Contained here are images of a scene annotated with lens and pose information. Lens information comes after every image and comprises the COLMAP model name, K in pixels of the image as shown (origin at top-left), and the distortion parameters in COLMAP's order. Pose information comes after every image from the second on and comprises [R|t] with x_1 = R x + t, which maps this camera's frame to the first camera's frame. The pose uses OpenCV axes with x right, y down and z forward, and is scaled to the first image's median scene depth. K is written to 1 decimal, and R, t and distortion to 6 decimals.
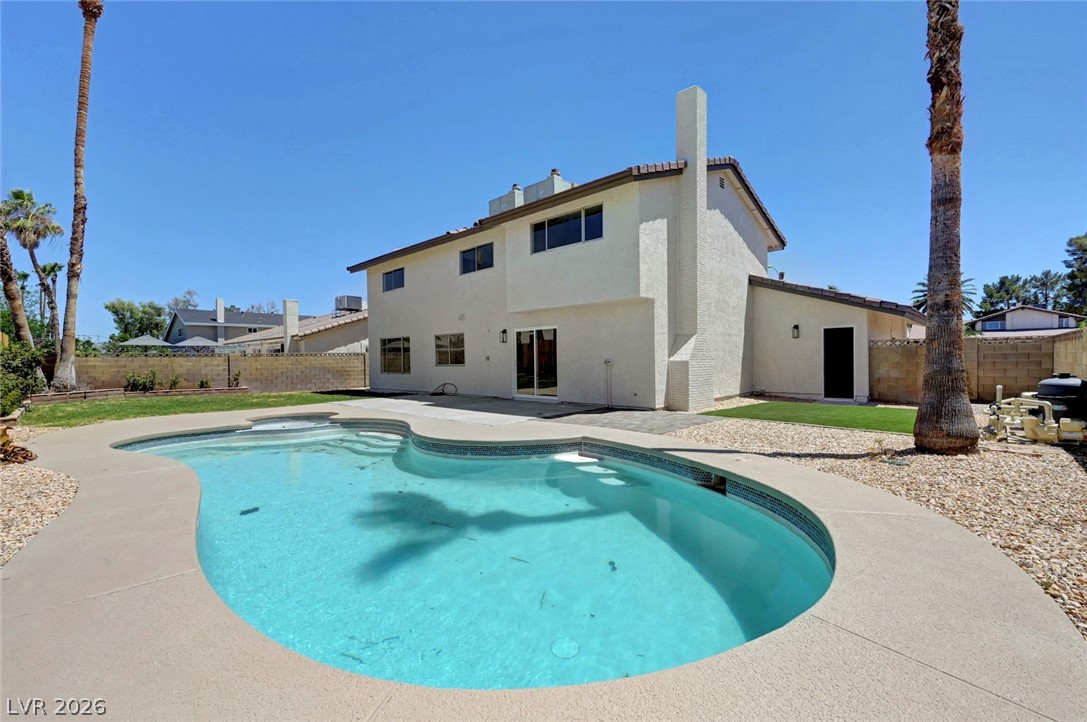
lens RADIAL K [[469.7, 0, 543.0], [0, 469.7, 362.9], [0, 0, 1]] dist [-0.001942, 0.000340]
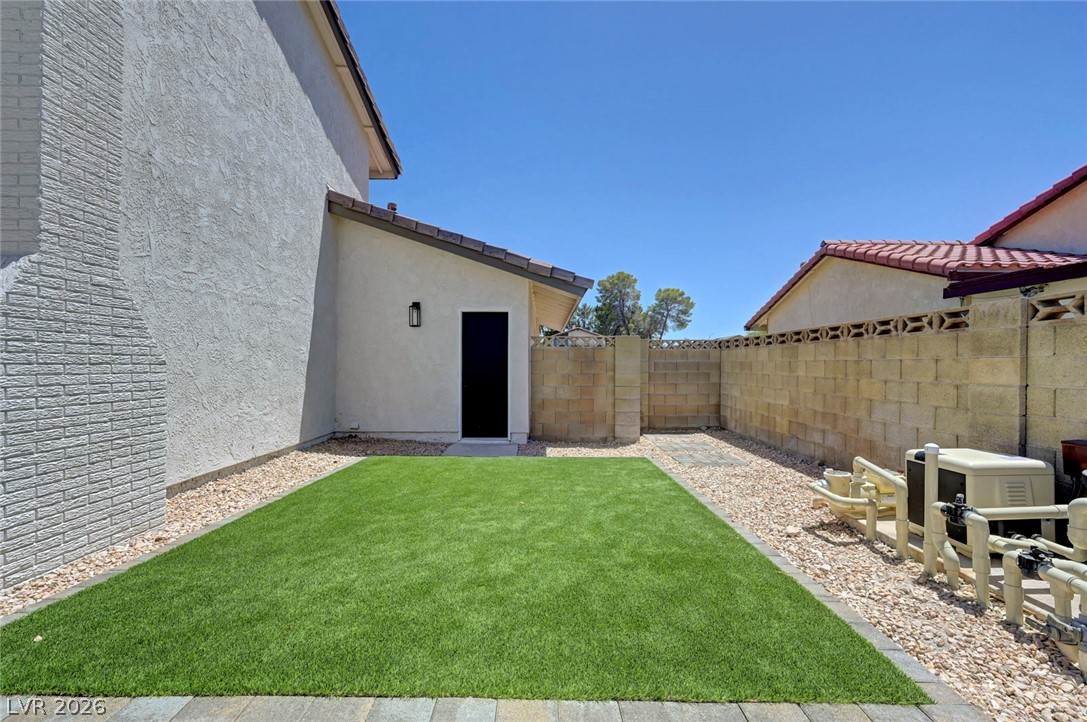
lens RADIAL K [[469.7, 0, 541.7], [0, 469.7, 367.6], [0, 0, 1]] dist [-0.001942, 0.000340]
pose [[0.723496, 0.011051, 0.690240, 0.271507], [-0.006687, 0.999937, -0.009000, -0.003503], [-0.690296, 0.001896, 0.723525, 0.508851]]
